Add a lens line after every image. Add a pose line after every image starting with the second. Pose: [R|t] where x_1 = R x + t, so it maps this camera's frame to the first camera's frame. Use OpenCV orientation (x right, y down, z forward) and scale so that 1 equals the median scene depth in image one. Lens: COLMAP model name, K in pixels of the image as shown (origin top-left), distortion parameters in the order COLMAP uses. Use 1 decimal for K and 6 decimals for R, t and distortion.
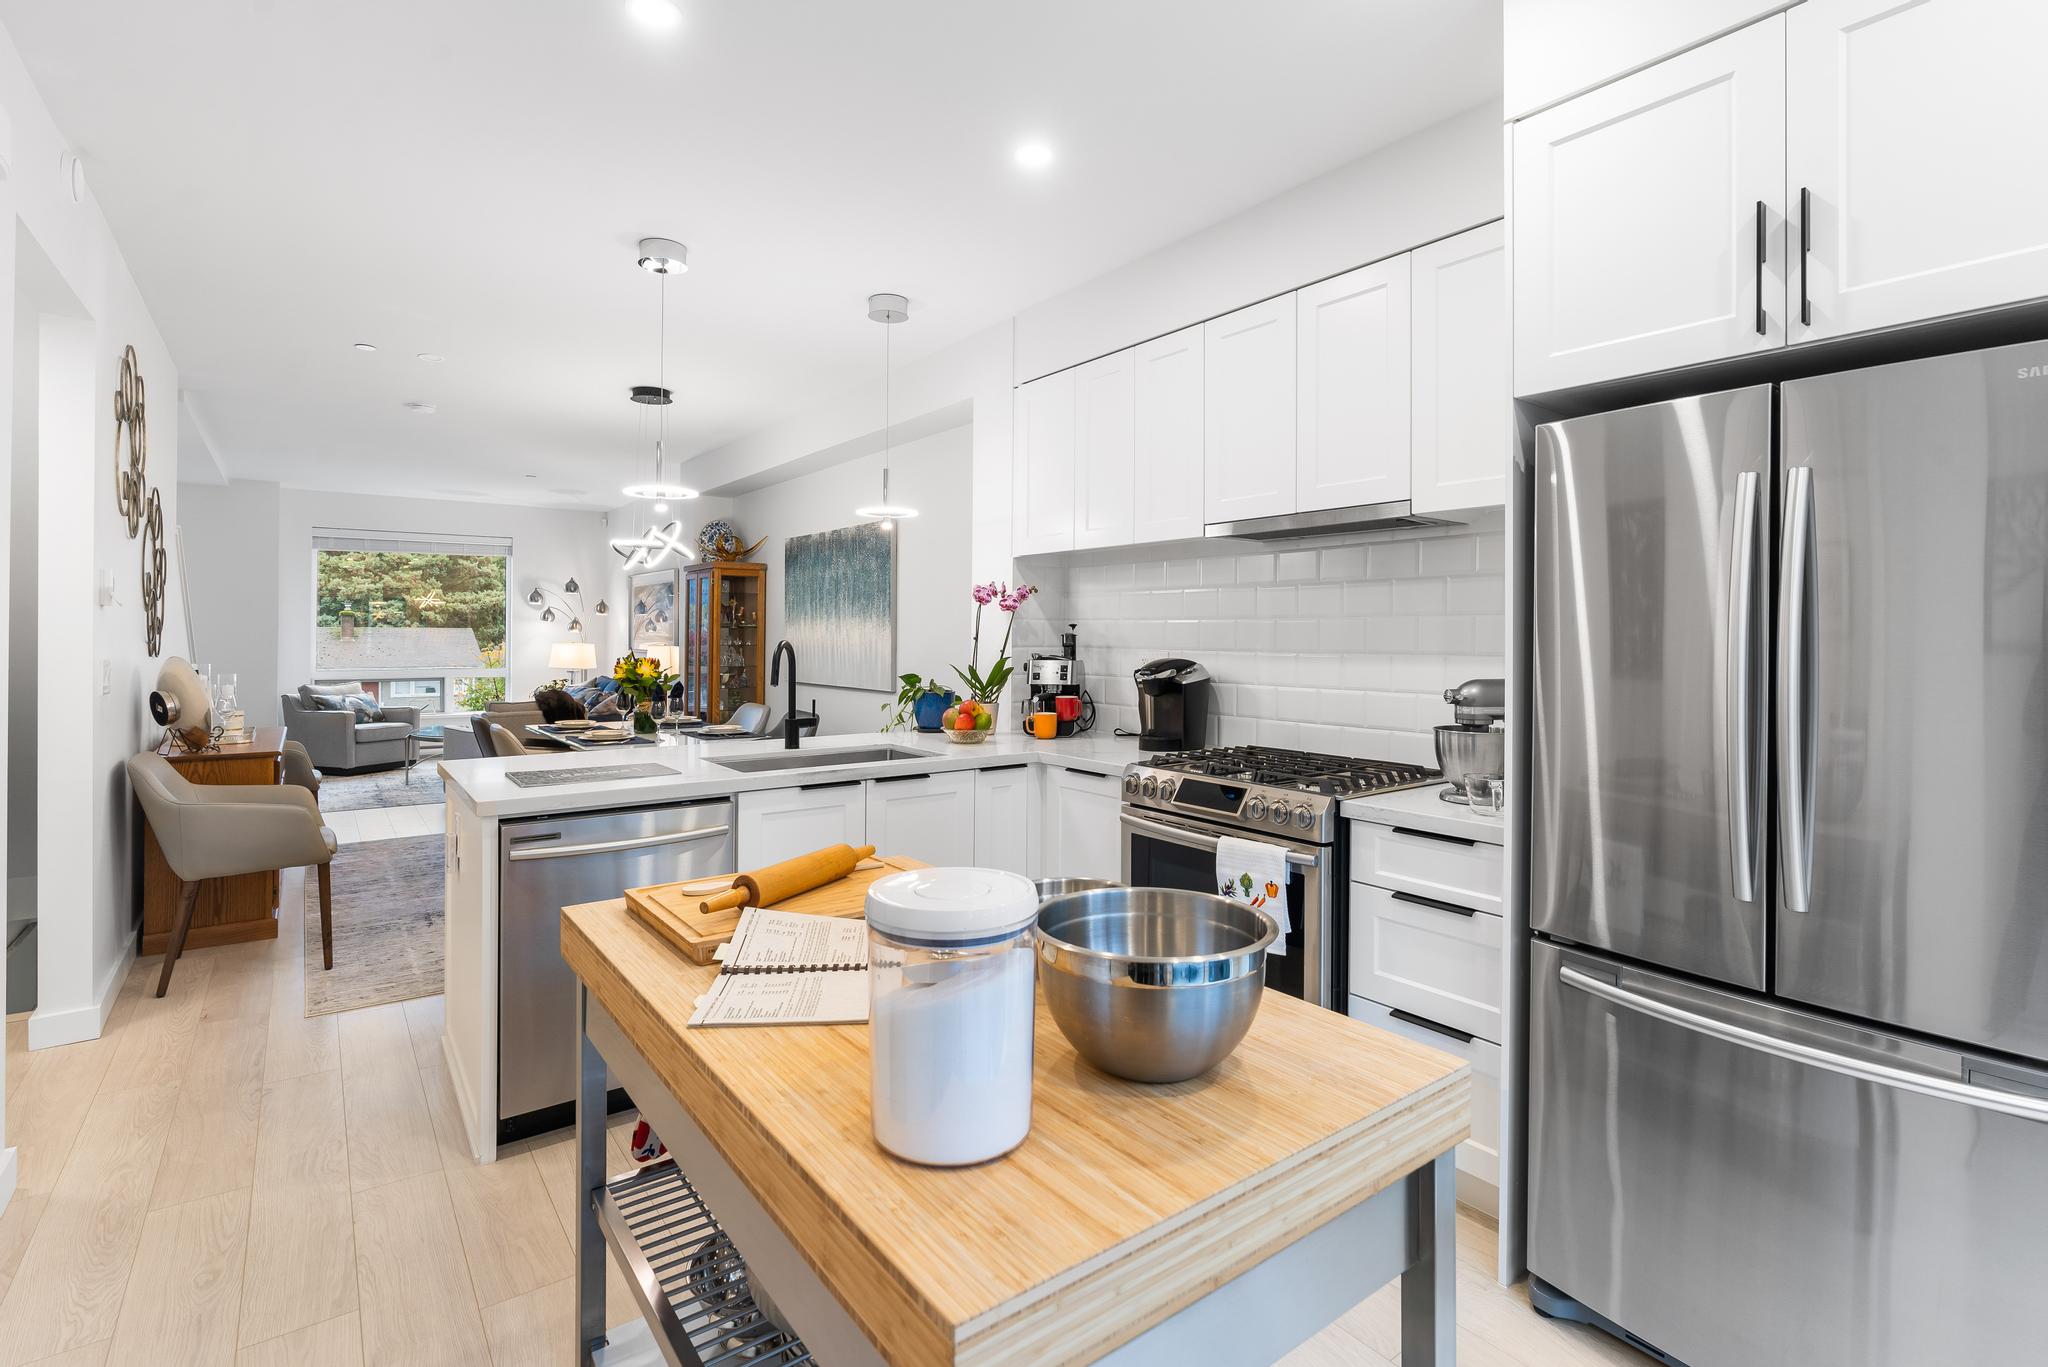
lens RADIAL K [[952.7, 0, 1008.1], [0, 952.7, 629.3], [0, 0, 1]] dist [-0.001095, 0.000267]
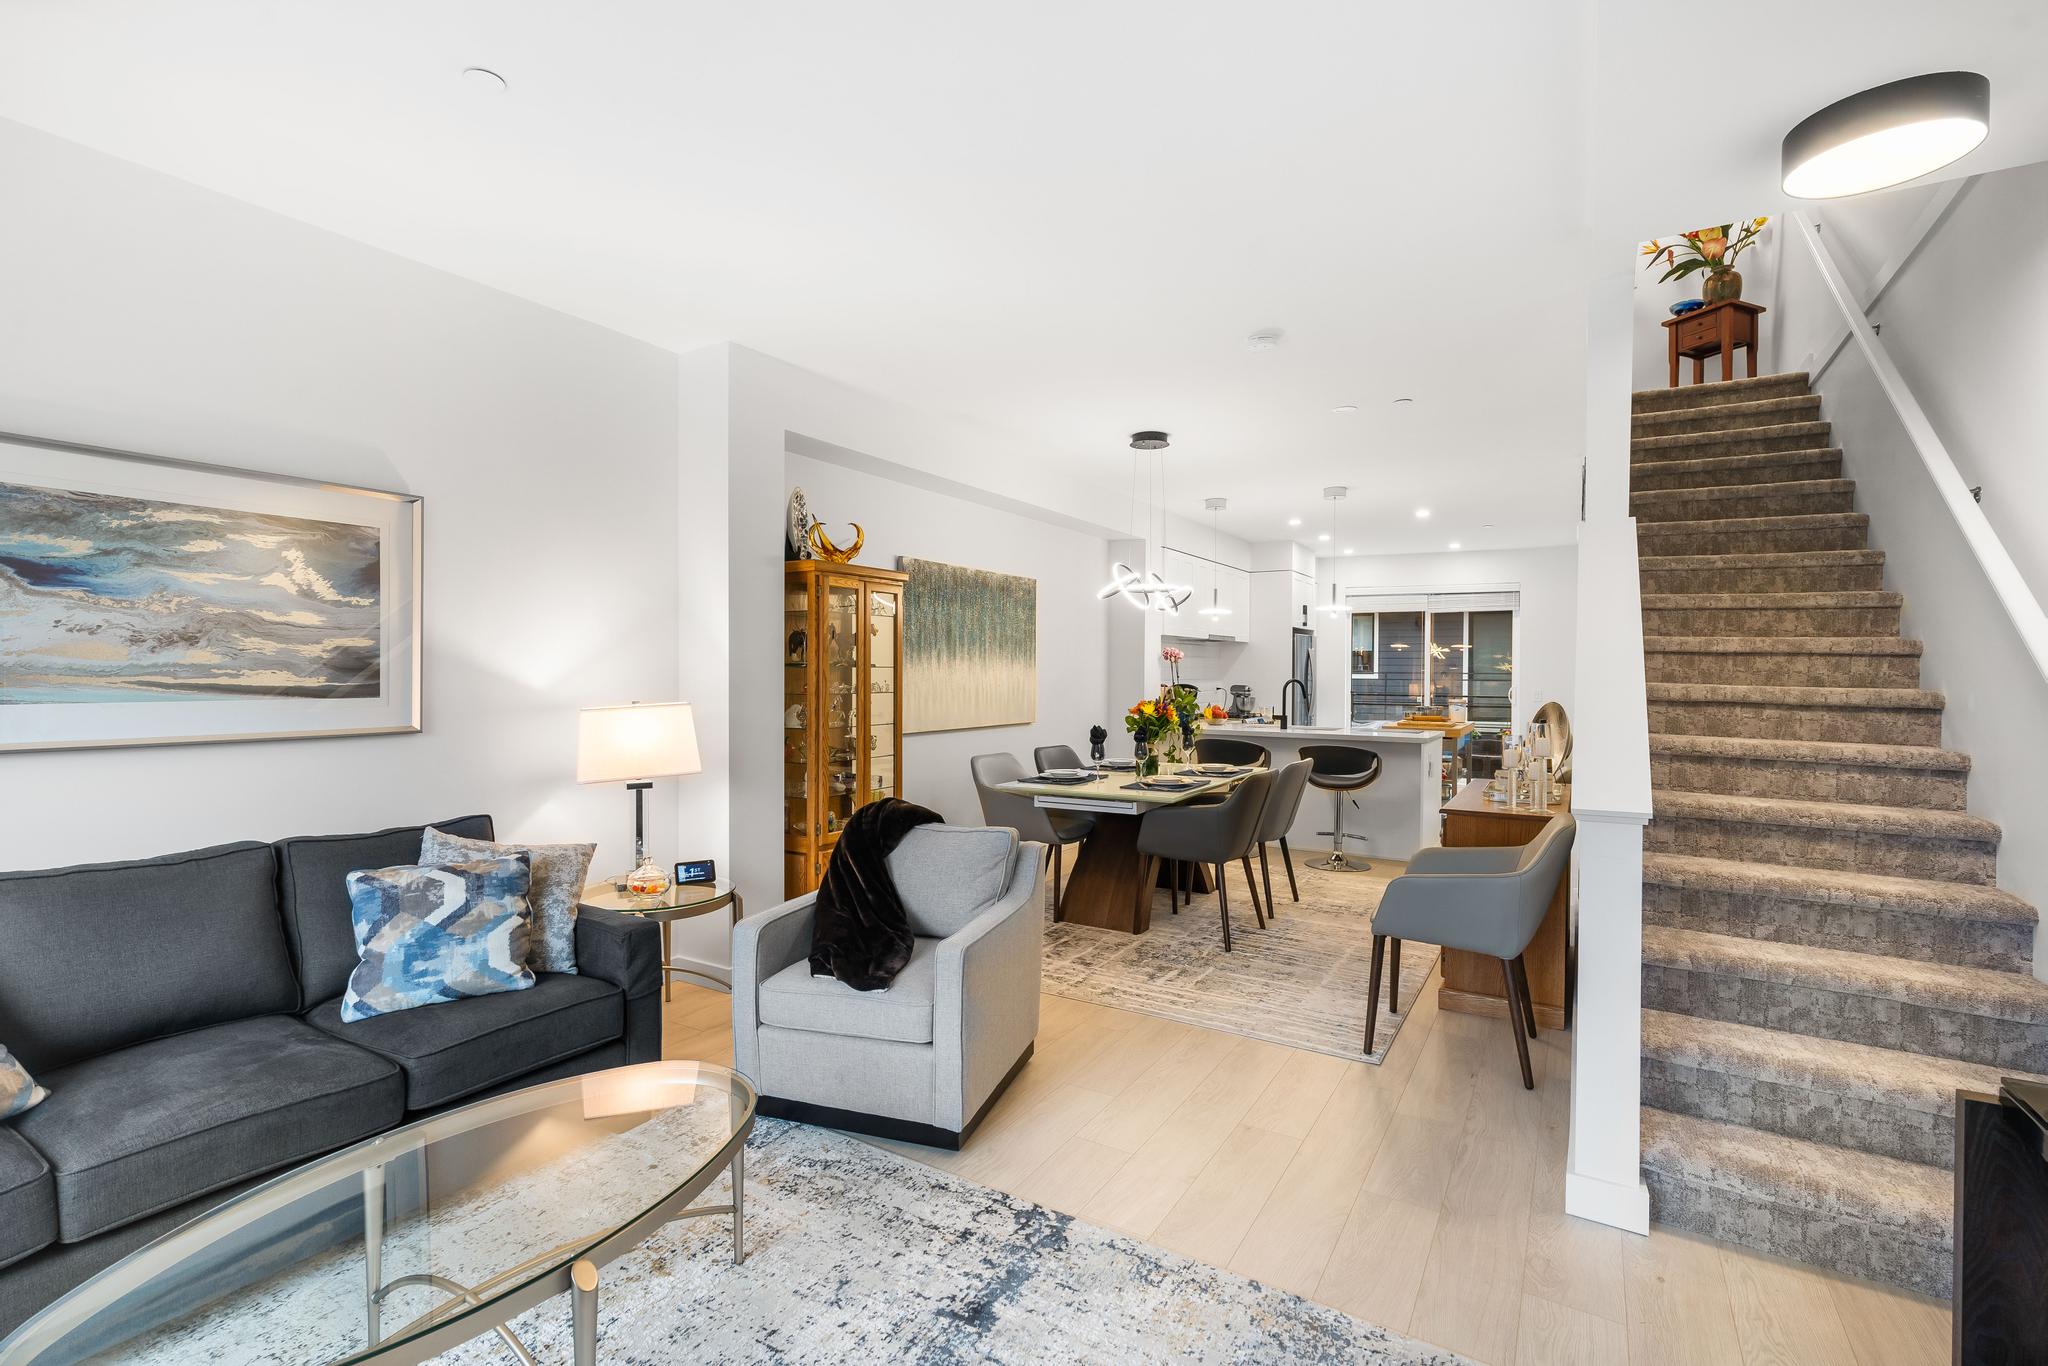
lens RADIAL K [[925.1, 0, 1011.3], [0, 925.1, 679.5], [0, 0, 1]] dist [-0.009282, -0.000324]
pose [[-0.370411, -0.015767, 0.928734, -0.999198], [-0.012509, 0.999850, 0.011985, -0.001982], [-0.928784, -0.007178, -0.370553, 1.213476]]
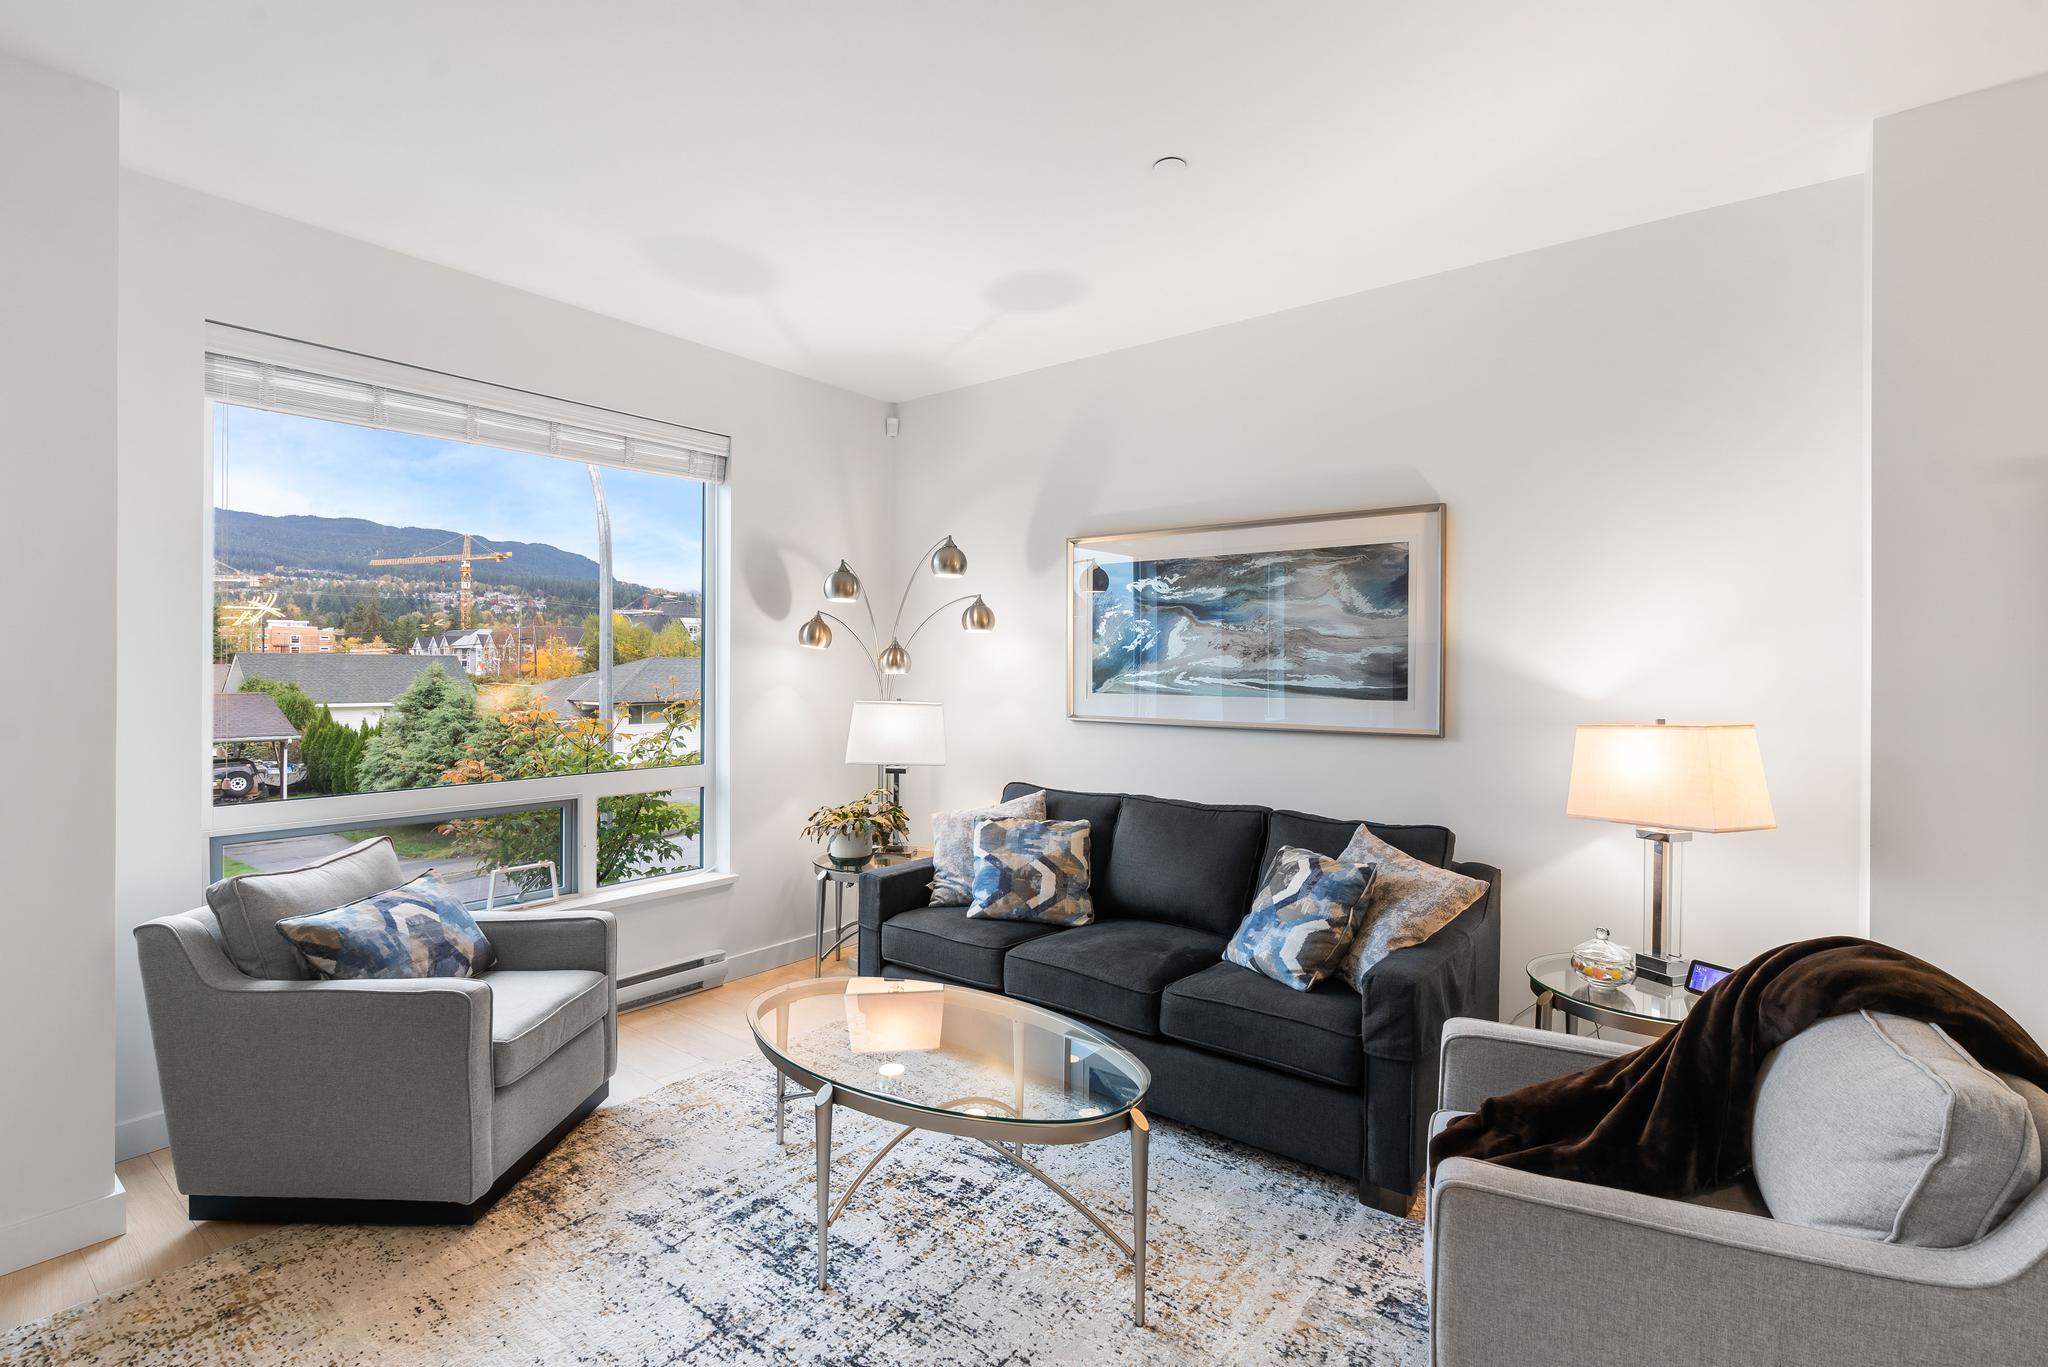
lens RADIAL K [[943.9, 0, 1013.2], [0, 943.9, 670.3], [0, 0, 1]] dist [-0.002708, 0.000666]
pose [[0.964612, 0.001042, 0.263671, -0.793962], [-0.003041, 0.999970, 0.007174, -0.002720], [-0.263655, -0.007722, 0.964586, 0.915585]]
